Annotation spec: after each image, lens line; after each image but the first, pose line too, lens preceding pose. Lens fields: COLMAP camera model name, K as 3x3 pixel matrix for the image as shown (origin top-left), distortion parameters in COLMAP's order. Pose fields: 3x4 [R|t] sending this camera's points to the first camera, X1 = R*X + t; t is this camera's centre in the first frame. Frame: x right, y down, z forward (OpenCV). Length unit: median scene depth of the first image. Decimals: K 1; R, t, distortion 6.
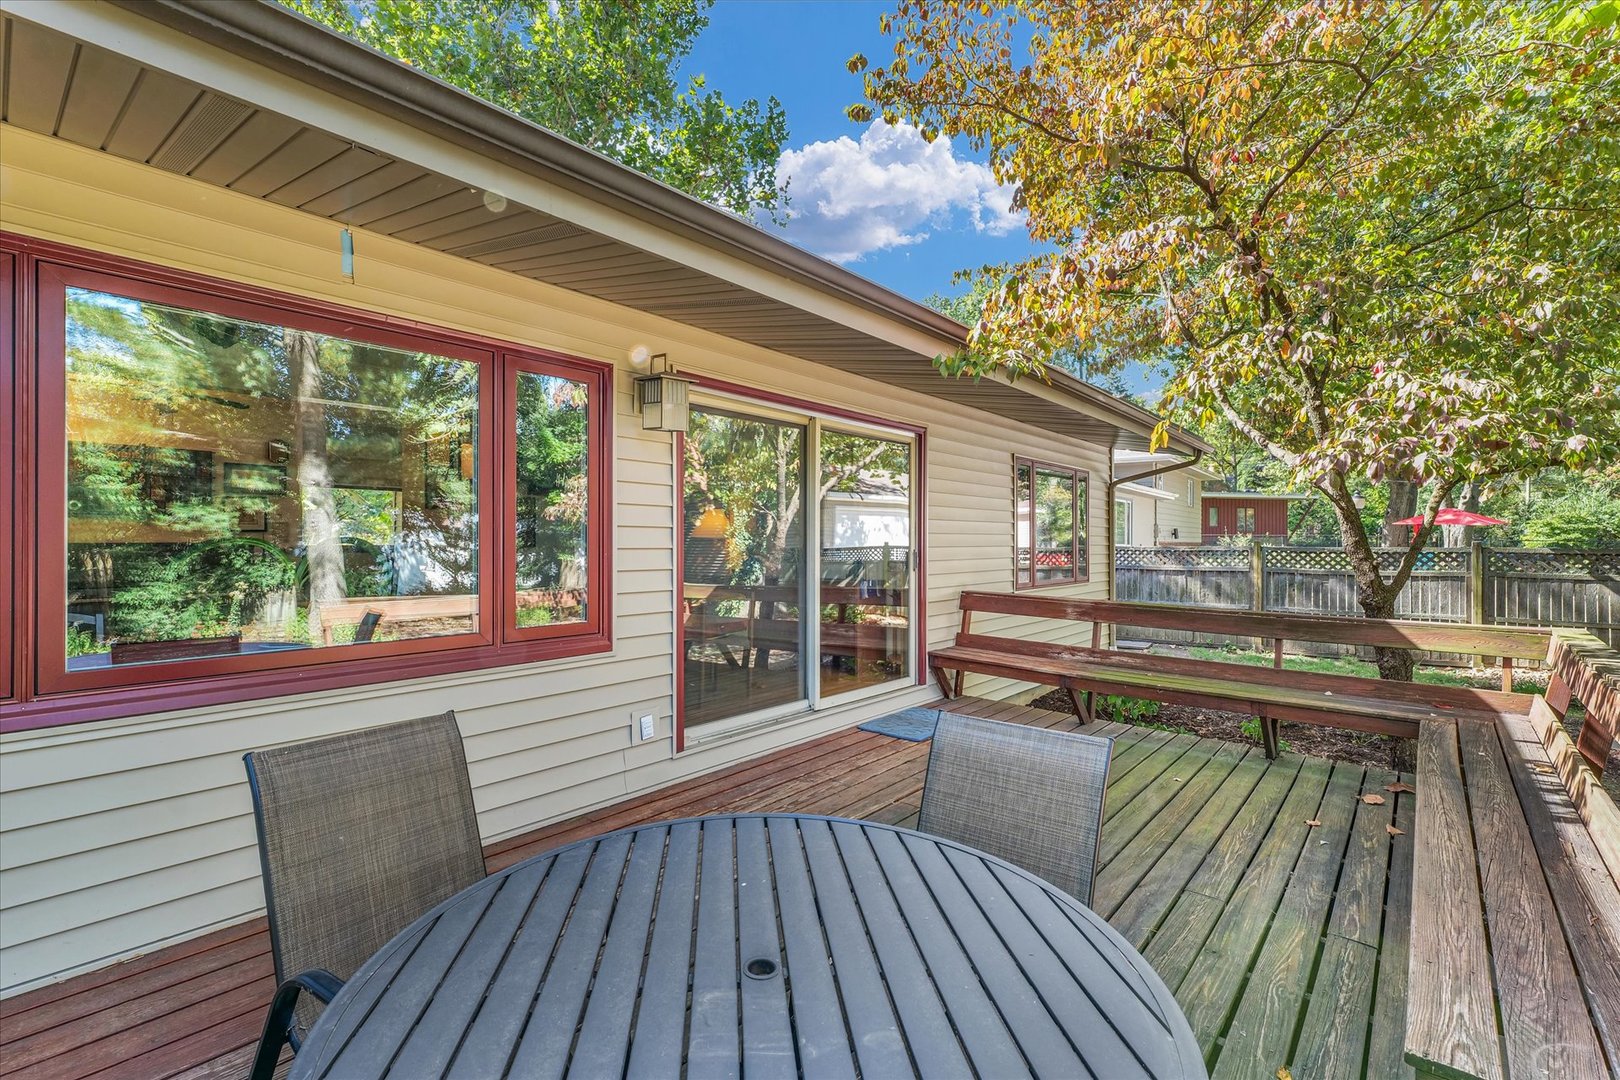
lens RADIAL K [[732.7, 0, 805.7], [0, 732.7, 541.9], [0, 0, 1]] dist [0.004988, -0.000977]
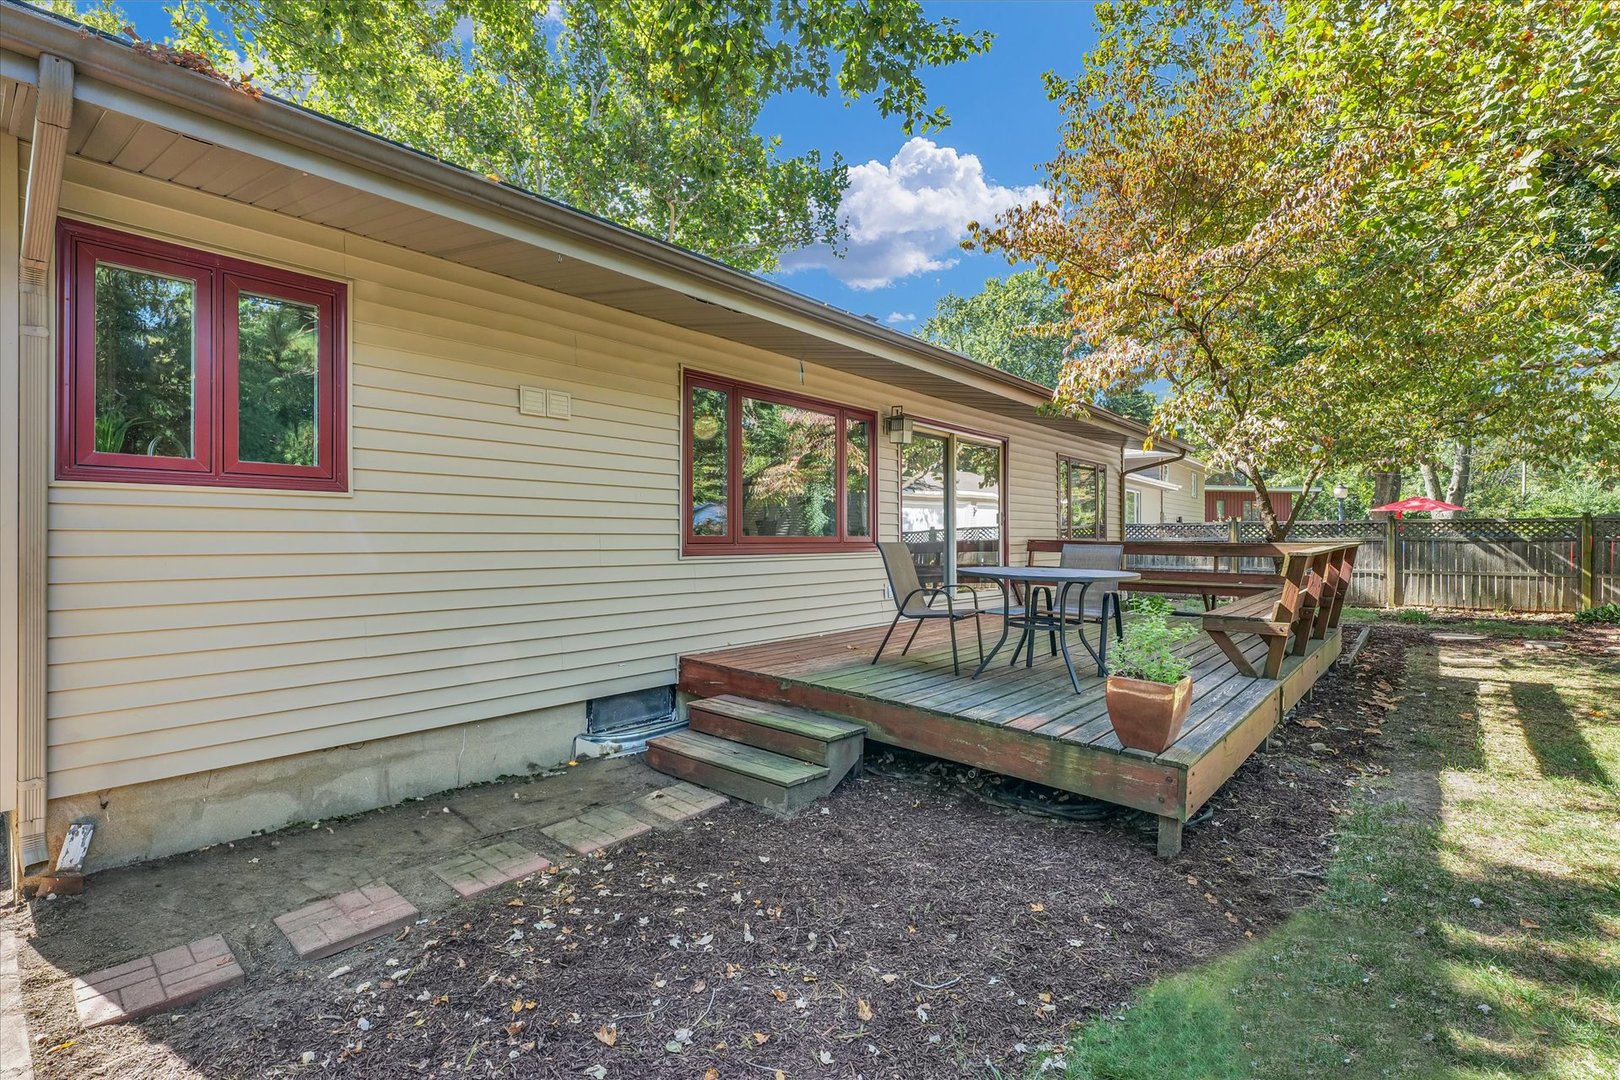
lens RADIAL K [[732.7, 0, 813.7], [0, 732.7, 544.6], [0, 0, 1]] dist [0.004988, -0.000977]
pose [[0.999983, -0.004559, -0.003762, -0.140854], [0.004587, 0.999963, 0.007341, 0.036751], [0.003728, -0.007358, 0.999966, -0.338439]]
